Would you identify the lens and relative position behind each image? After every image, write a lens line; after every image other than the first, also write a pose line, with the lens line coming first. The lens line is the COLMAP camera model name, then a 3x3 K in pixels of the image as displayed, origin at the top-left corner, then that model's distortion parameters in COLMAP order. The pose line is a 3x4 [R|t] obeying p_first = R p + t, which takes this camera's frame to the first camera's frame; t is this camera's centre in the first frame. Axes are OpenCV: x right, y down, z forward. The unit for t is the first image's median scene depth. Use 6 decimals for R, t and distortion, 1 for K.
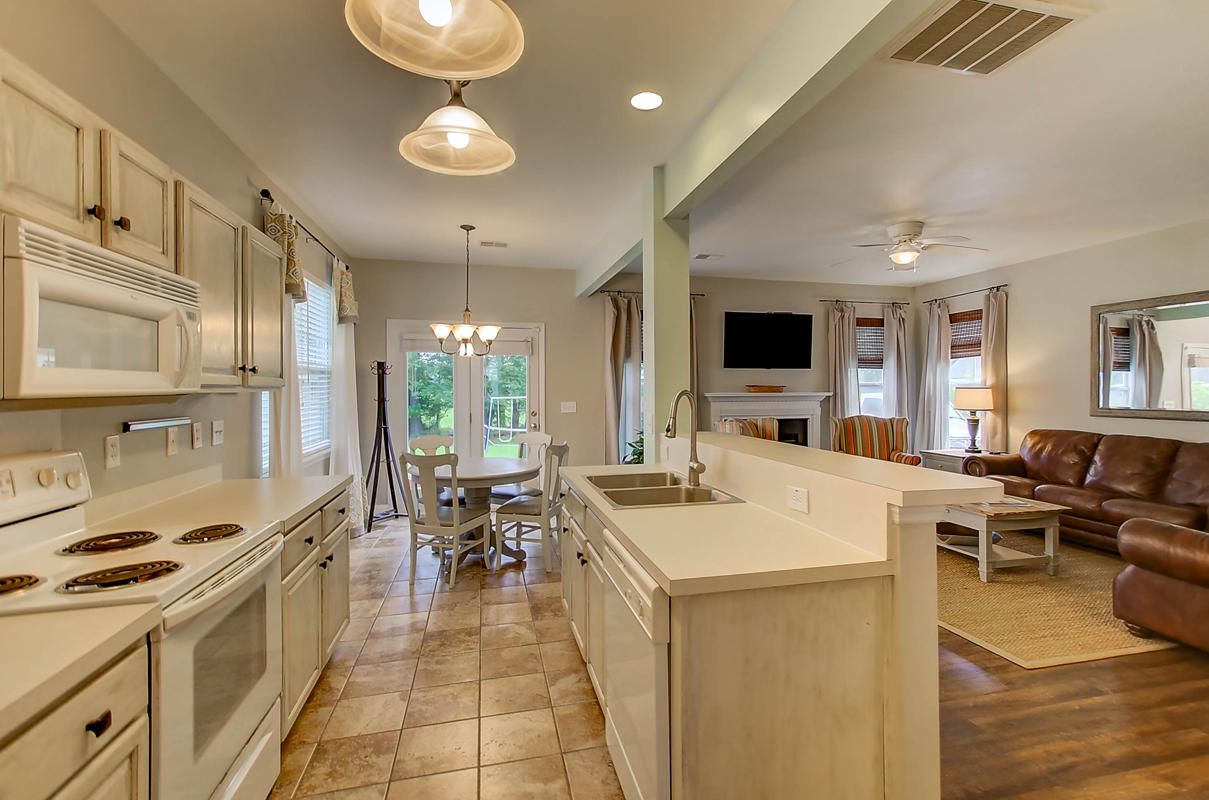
lens RADIAL K [[547.8, 0, 618.6], [0, 547.8, 388.1], [0, 0, 1]] dist [0.006003, 0.004090]
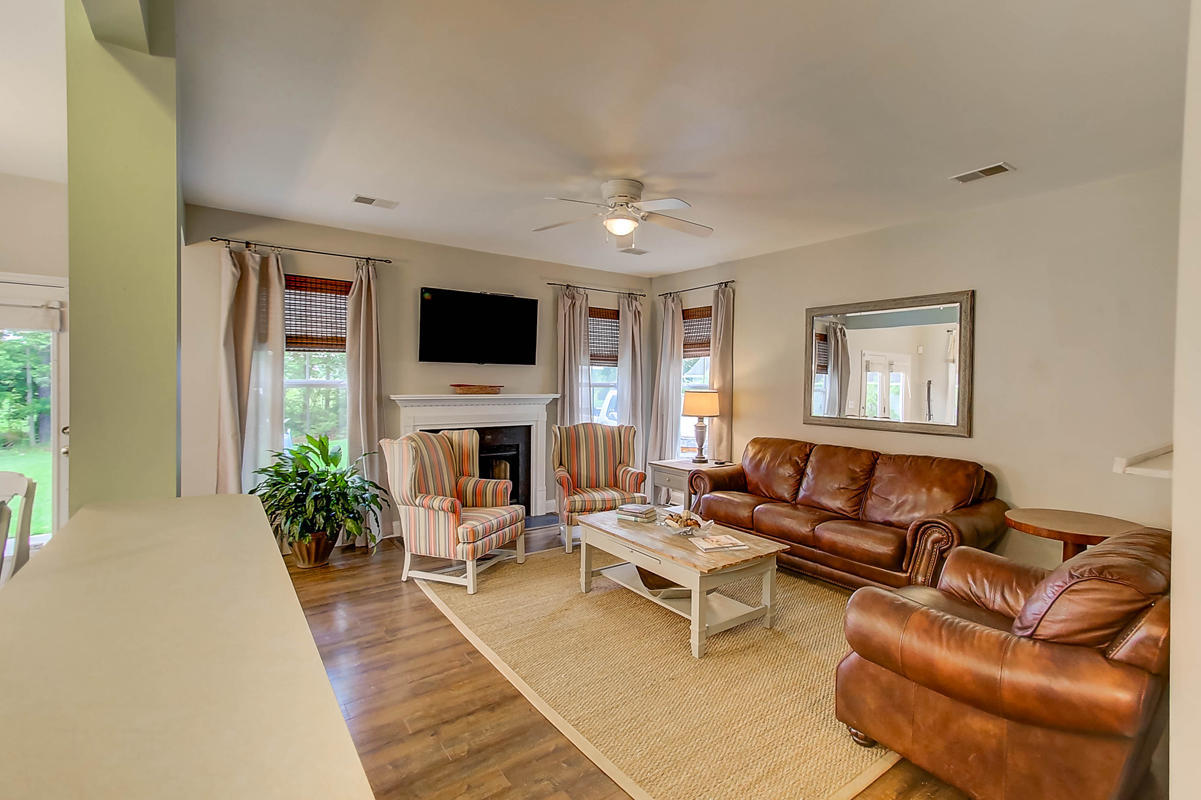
lens RADIAL K [[544.2, 0, 615.5], [0, 544.2, 387.0], [0, 0, 1]] dist [0.006003, 0.004090]
pose [[0.923960, 0.008858, 0.382386, 0.183900], [-0.015334, 0.999786, 0.013891, -0.019576], [-0.382181, -0.018699, 0.923898, 0.241295]]
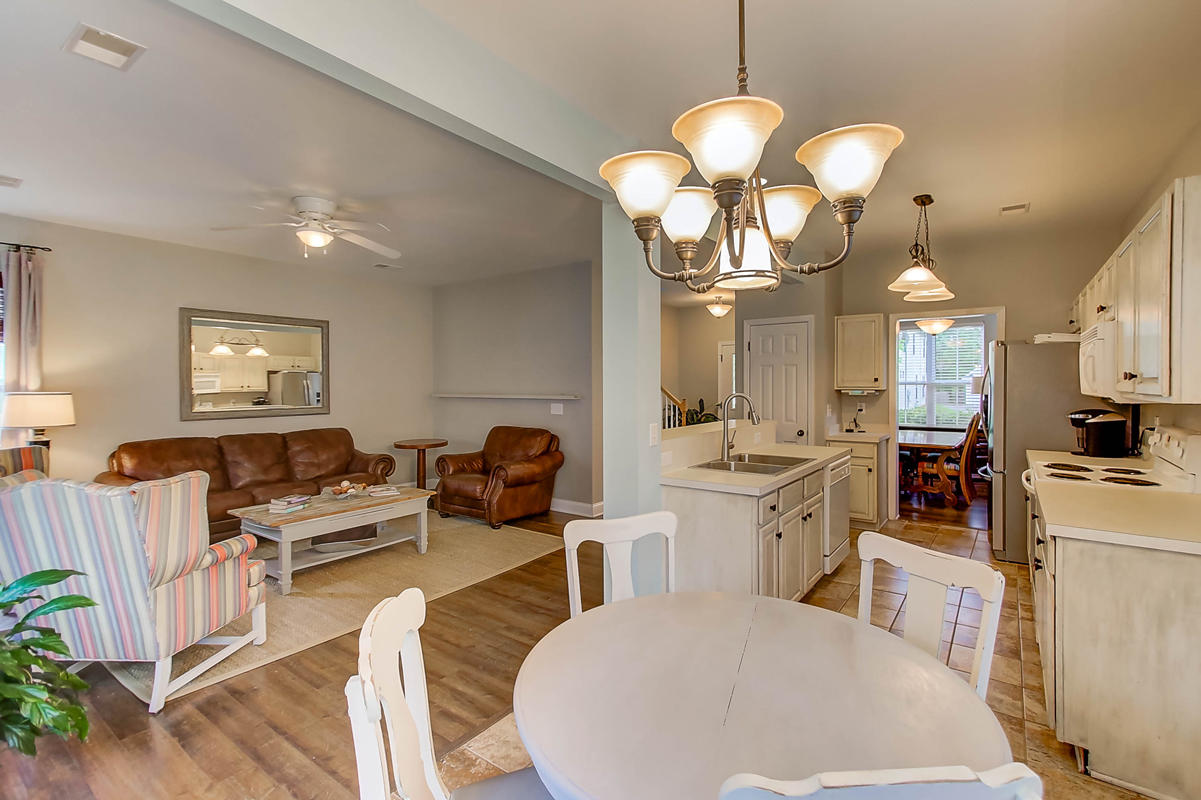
lens RADIAL K [[544.2, 0, 619.5], [0, 544.2, 386.2], [0, 0, 1]] dist [0.006003, 0.004090]
pose [[-0.648377, 0.000738, 0.761319, -0.347011], [0.006008, 0.999973, 0.004147, -0.009412], [-0.761296, 0.007262, -0.648364, 0.975119]]
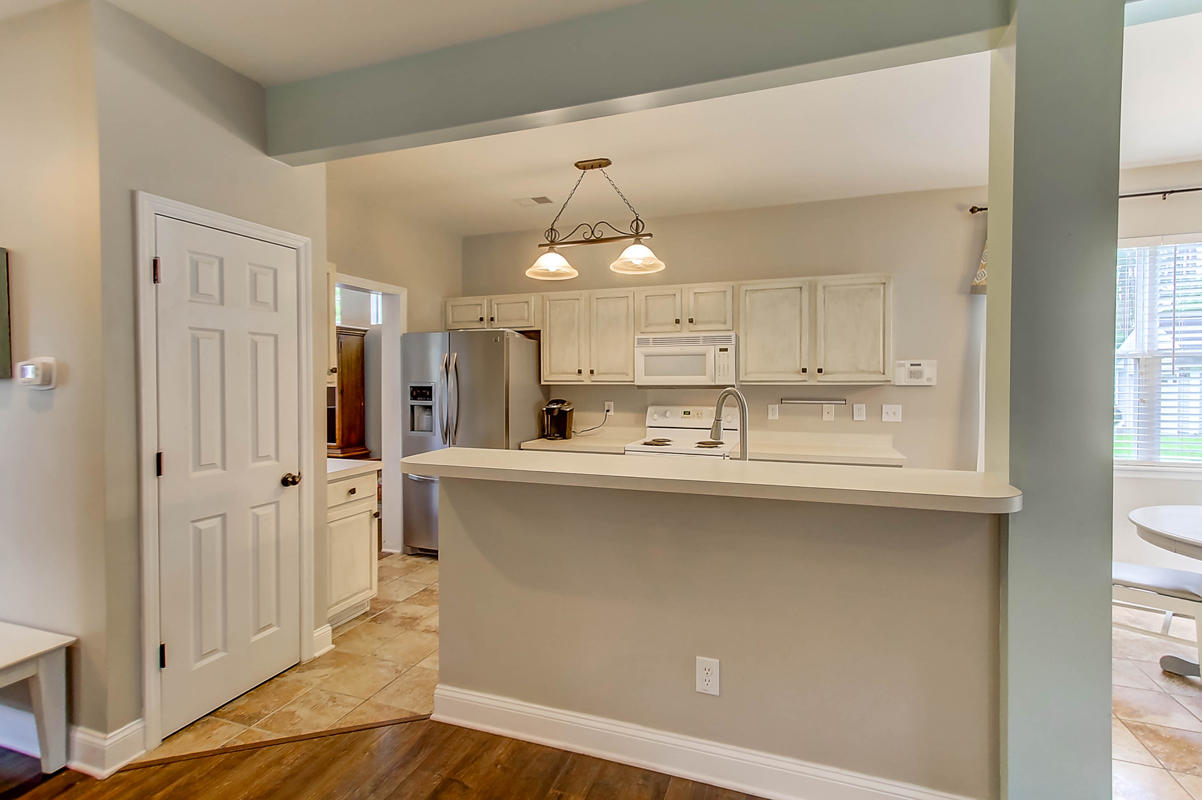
lens RADIAL K [[544.7, 0, 617.6], [0, 544.7, 388.2], [0, 0, 1]] dist [0.006003, 0.004090]
pose [[-0.540901, 0.017299, -0.840908, 0.416125], [0.004124, 0.999831, 0.017915, -0.005784], [0.841076, 0.006222, -0.540881, 0.583351]]
